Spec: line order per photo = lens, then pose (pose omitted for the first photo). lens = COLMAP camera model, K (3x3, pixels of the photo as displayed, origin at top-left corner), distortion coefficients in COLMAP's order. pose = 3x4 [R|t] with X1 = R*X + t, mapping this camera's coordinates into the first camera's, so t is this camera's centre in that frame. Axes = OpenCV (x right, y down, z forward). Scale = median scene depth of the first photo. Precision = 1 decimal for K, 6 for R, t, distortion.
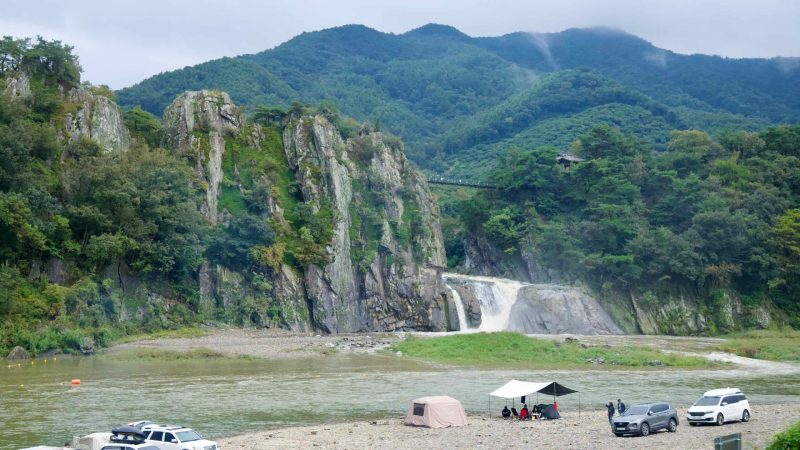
lens RADIAL K [[1157.5, 0, 408.8], [0, 1157.5, 214.7], [0, 0, 1]] dist [0.165233, 0.059144]
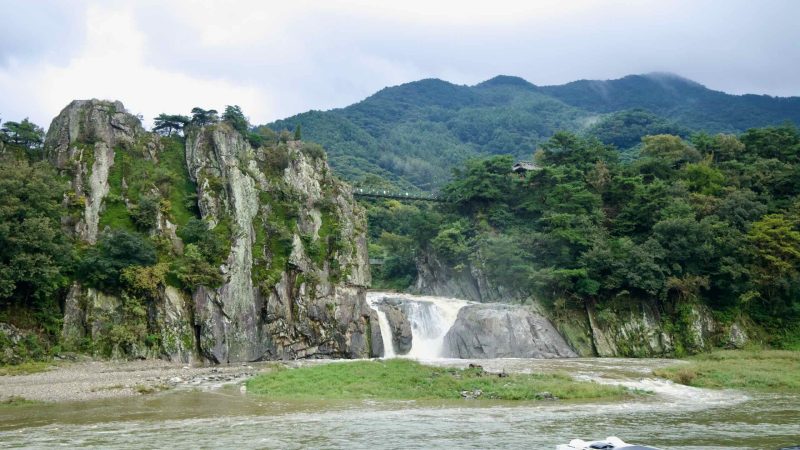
lens RADIAL K [[1038.6, 0, 401.1], [0, 1038.6, 191.7], [0, 0, 1]] dist [0.082734, 0.422912]
pose [[0.996273, -0.029891, -0.080913, 0.116074], [0.025446, 0.998139, -0.055418, 0.016427], [0.082419, 0.053152, 0.995179, 0.180266]]
